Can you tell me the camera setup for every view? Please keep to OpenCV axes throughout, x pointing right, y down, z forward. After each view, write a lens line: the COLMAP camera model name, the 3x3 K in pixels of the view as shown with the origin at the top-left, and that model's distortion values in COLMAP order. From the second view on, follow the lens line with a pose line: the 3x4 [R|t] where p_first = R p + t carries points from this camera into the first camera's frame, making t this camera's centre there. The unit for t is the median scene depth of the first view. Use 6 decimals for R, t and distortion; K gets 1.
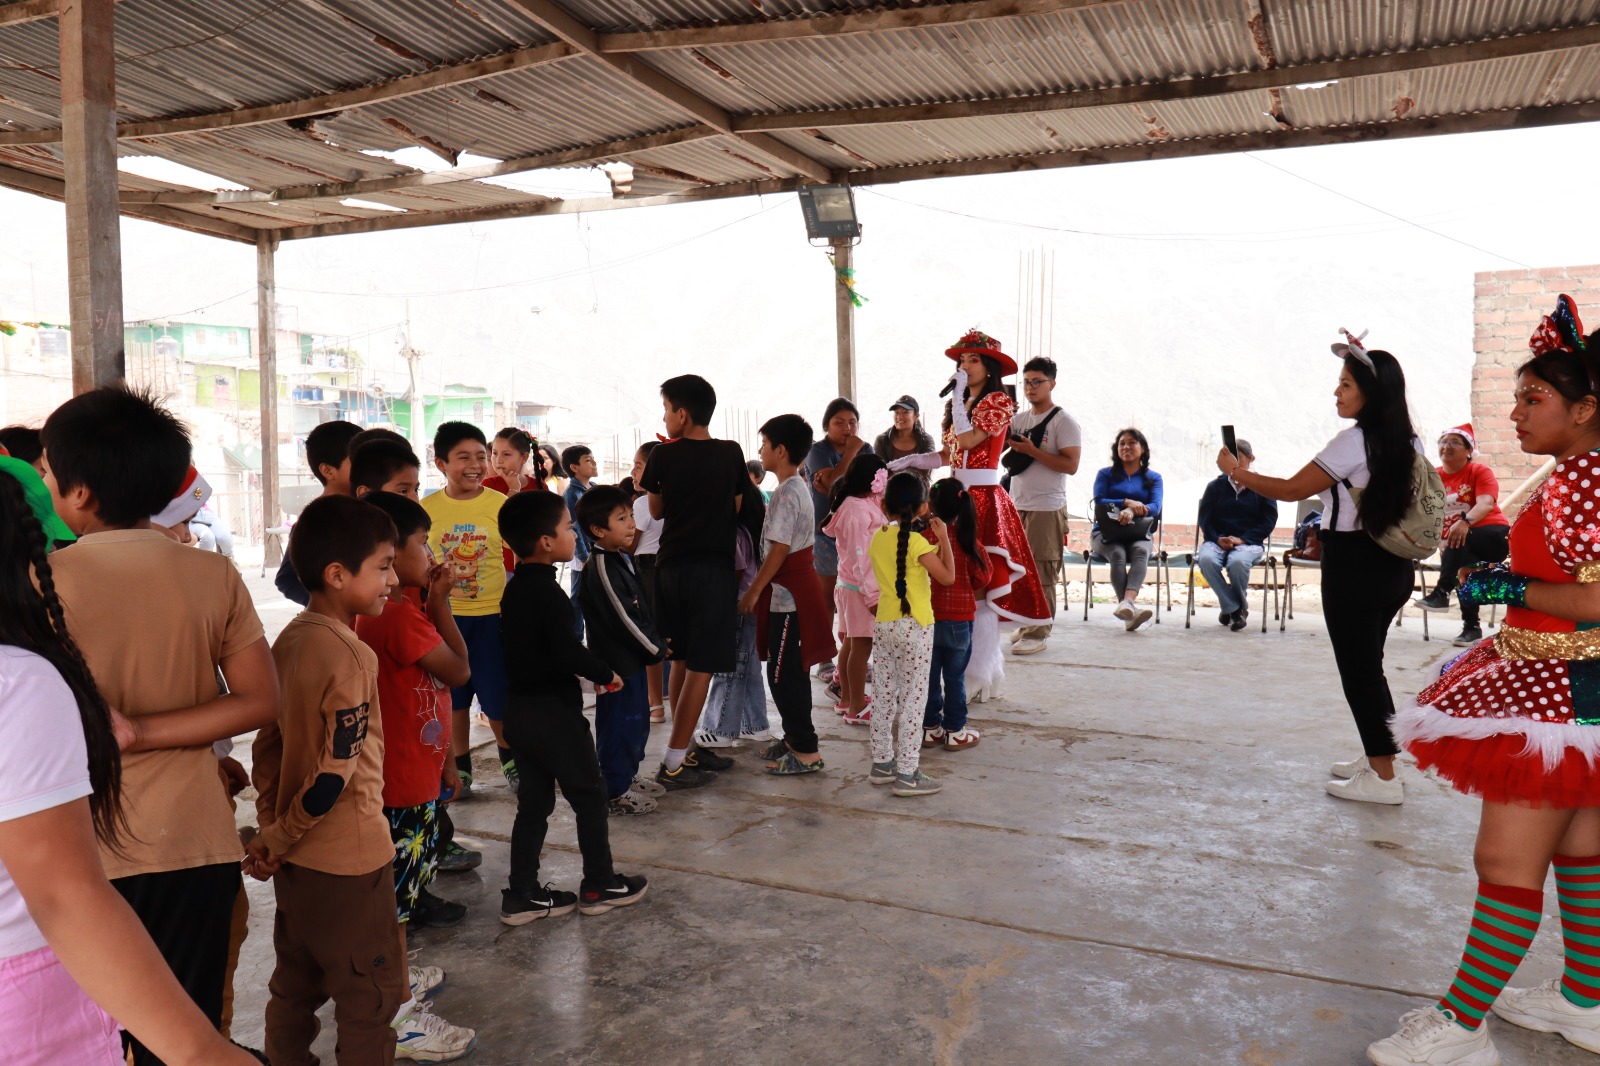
lens RADIAL K [[1258.2, 0, 796.3], [0, 1258.2, 519.3], [0, 0, 1]] dist [0.023946, -0.014390]
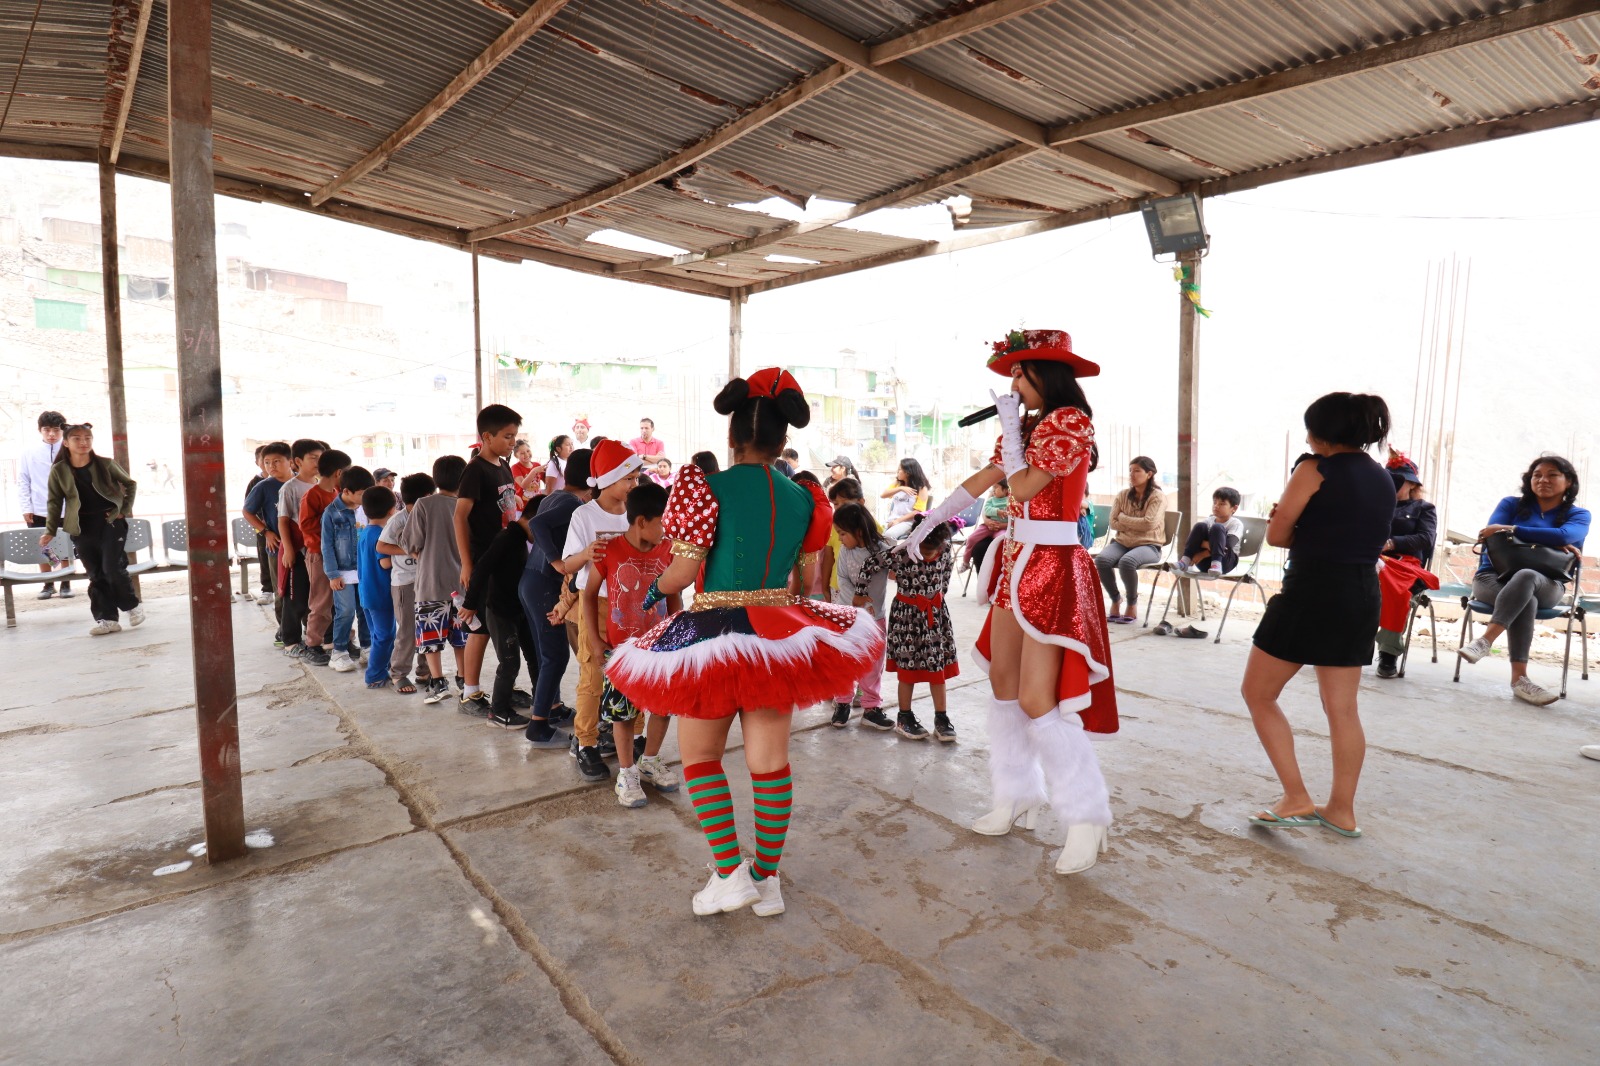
lens RADIAL K [[899.0, 0, 799.8], [0, 899.0, 518.6], [0, 0, 1]] dist [0.012832, -0.014819]
pose [[0.893861, 0.052051, -0.445313, 0.101297], [-0.043725, 0.998624, 0.028958, -0.026607], [0.446208, -0.006414, 0.894906, 0.271190]]
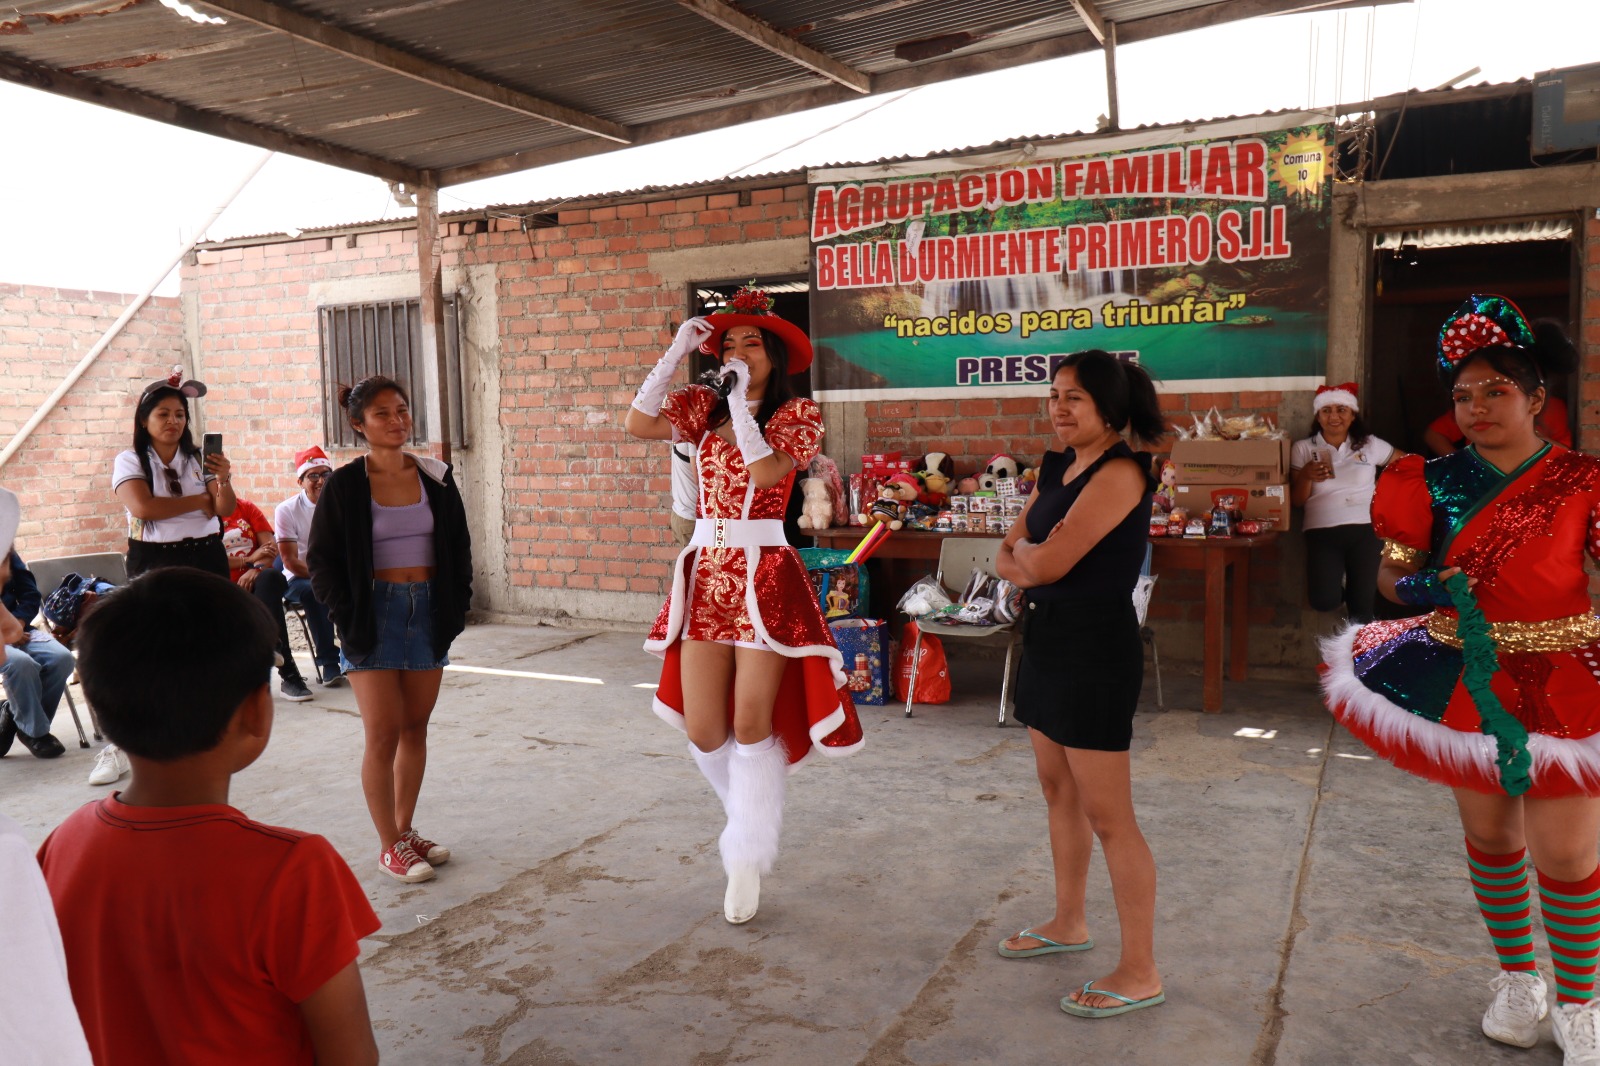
lens RADIAL K [[1258.2, 0, 796.3], [0, 1258.2, 519.3], [0, 0, 1]] dist [0.023946, -0.014390]
pose [[-0.013362, -0.057950, 0.998230, -0.321314], [0.099306, 0.993307, 0.058993, -0.038636], [-0.994967, 0.099919, -0.007518, 0.557874]]
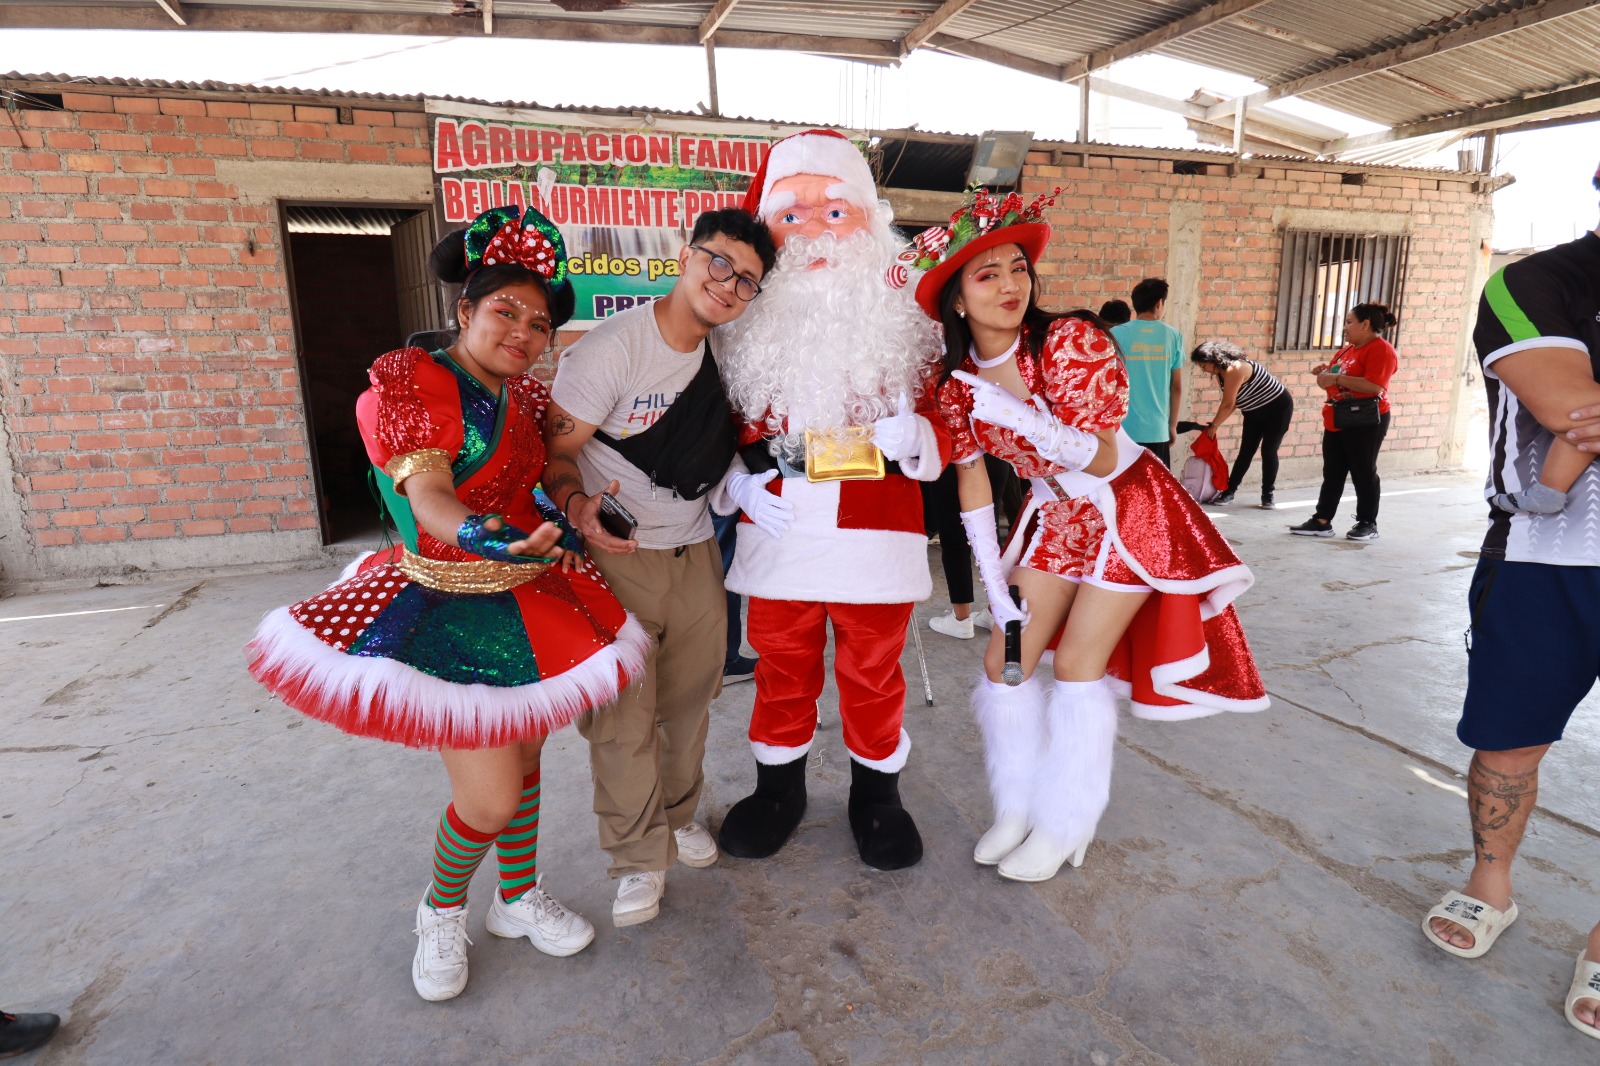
lens RADIAL K [[800.2, 0, 801.8], [0, 800.2, 524.6], [0, 0, 1]] dist [0.002404, -0.011965]
pose [[-0.710568, -0.110109, 0.694960, -0.037792], [0.088330, 0.965908, 0.243351, -0.049834], [-0.698062, 0.234303, -0.676617, 0.796799]]
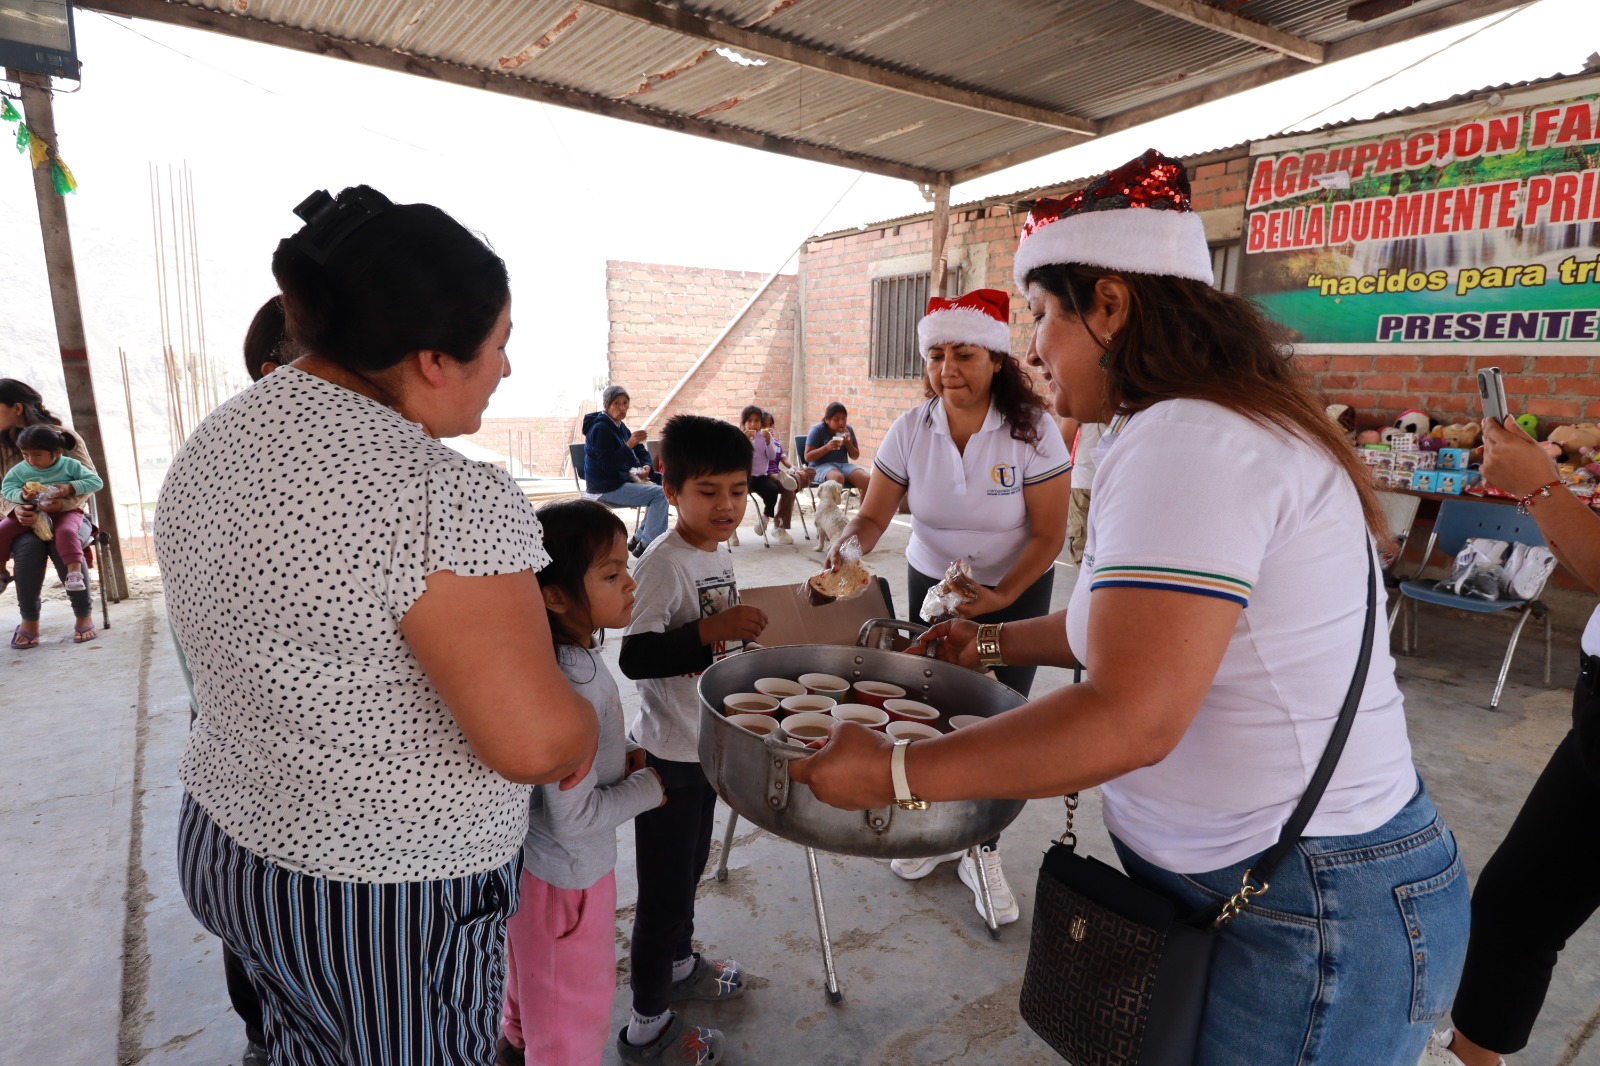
lens RADIAL K [[844.0, 0, 801.2], [0, 844.0, 526.1], [0, 0, 1]] dist [0.001728, -0.011049]
pose [[0.490208, -0.134186, 0.861215, -0.200959], [0.042819, 0.990593, 0.129972, -0.032822], [-0.870553, -0.026837, 0.491342, 0.490709]]
